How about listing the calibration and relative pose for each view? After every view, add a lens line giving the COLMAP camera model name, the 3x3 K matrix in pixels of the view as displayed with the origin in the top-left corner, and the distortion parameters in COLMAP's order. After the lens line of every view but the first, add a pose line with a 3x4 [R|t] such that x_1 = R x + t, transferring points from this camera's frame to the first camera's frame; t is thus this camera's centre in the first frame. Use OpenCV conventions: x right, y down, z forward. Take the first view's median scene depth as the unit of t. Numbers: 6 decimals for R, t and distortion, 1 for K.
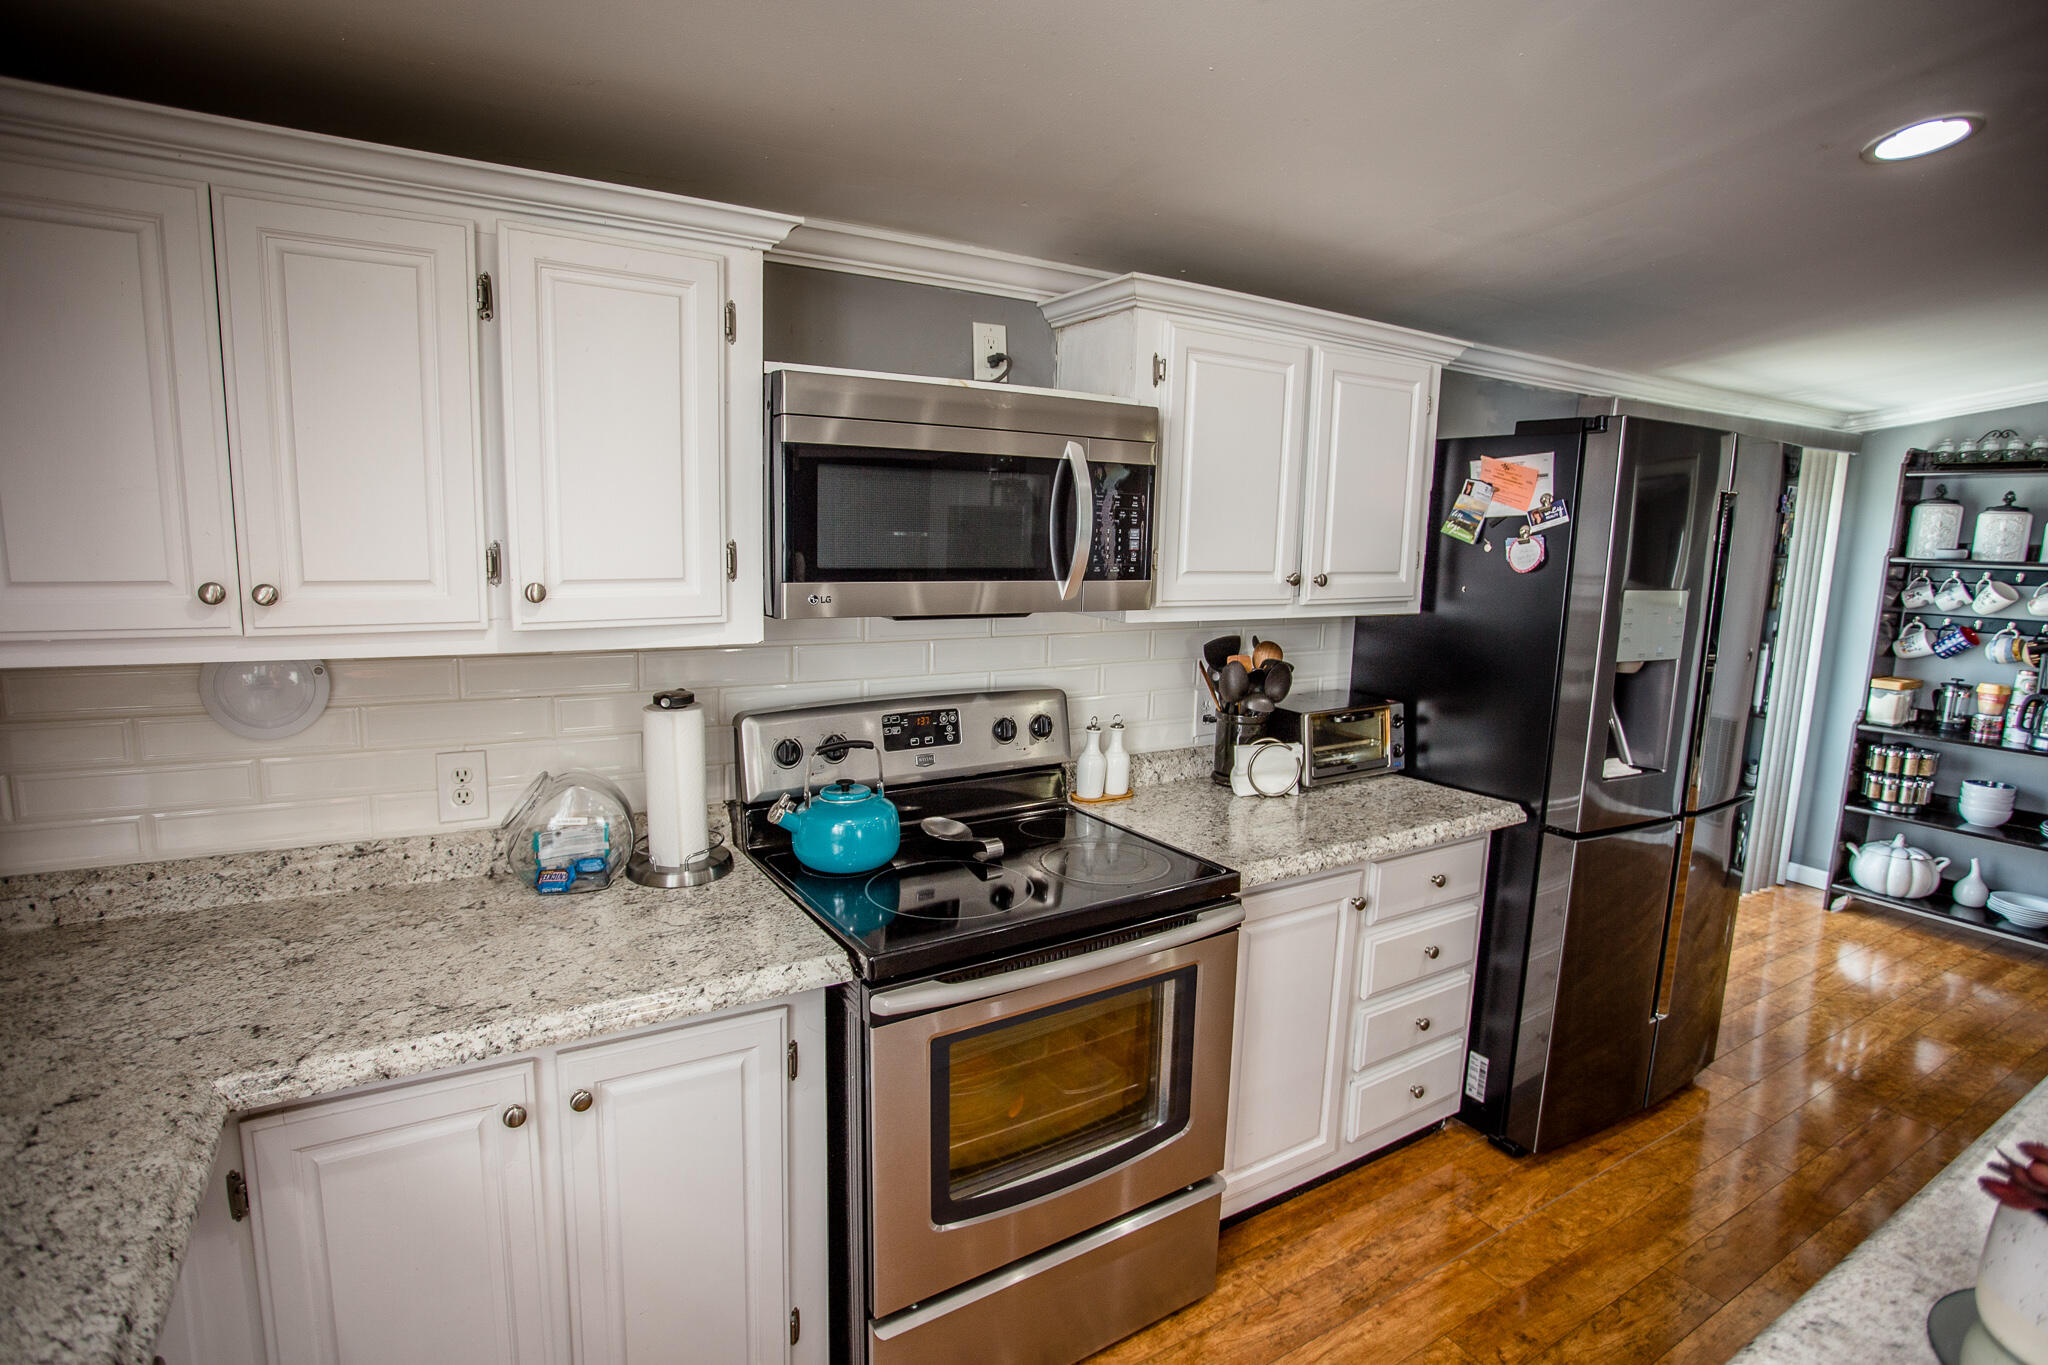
lens RADIAL K [[1017.9, 0, 1009.2], [0, 1017.9, 685.8], [0, 0, 1]] dist [-0.073271, 0.035080]
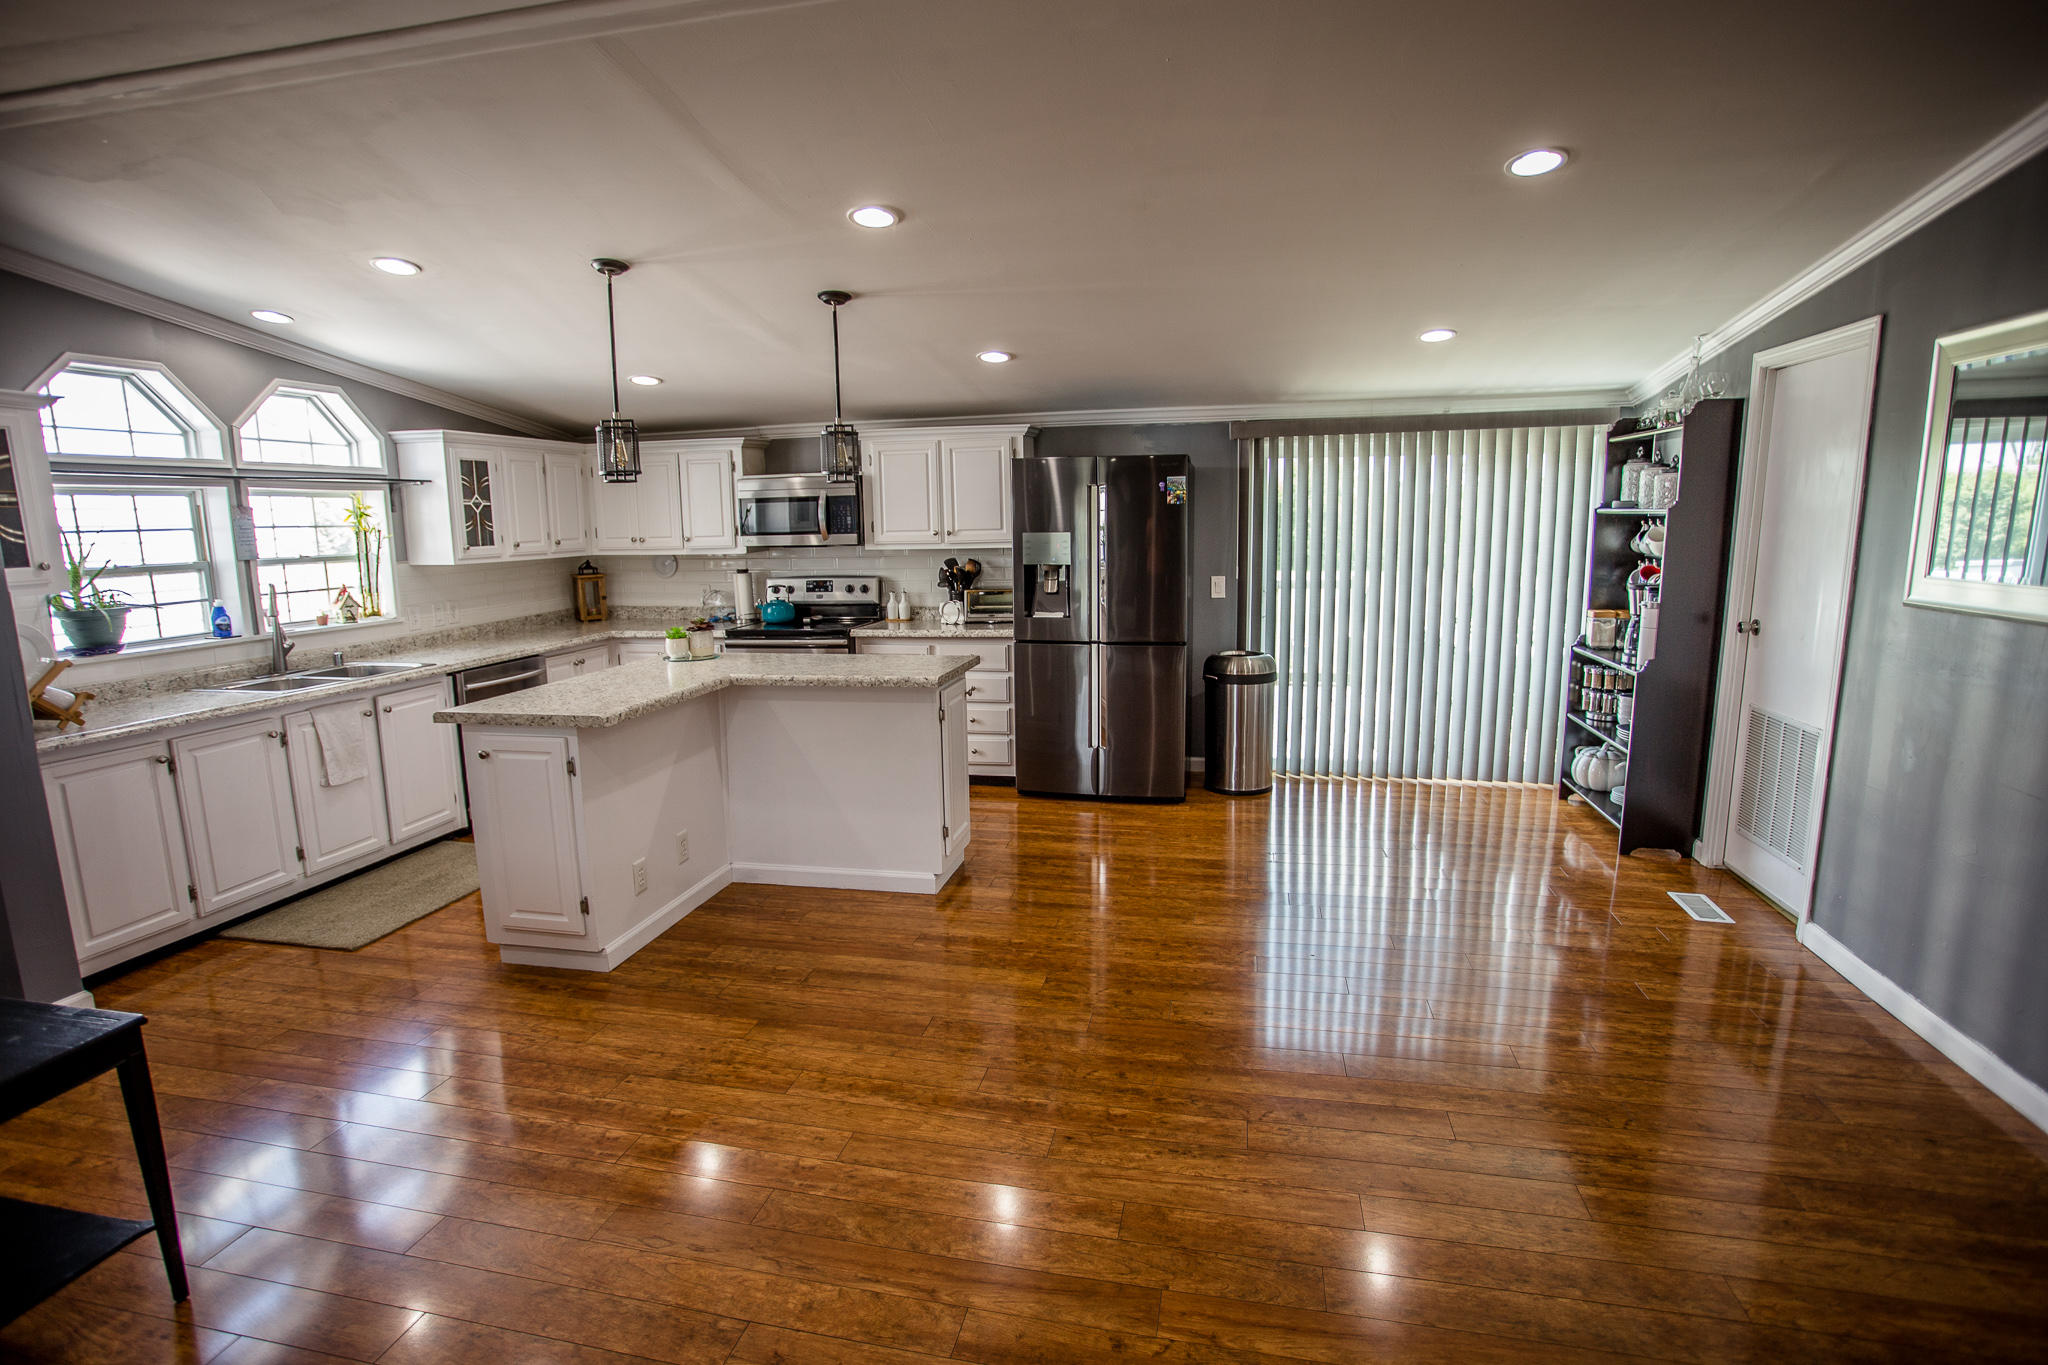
lens RADIAL K [[1017.9, 0, 1009.2], [0, 1017.9, 685.8], [0, 0, 1]] dist [-0.073271, 0.035080]
pose [[0.722625, 0.077507, -0.686881, 2.383374], [-0.070742, 0.996769, 0.038051, 0.181590], [0.687611, 0.021095, 0.725773, -0.775473]]
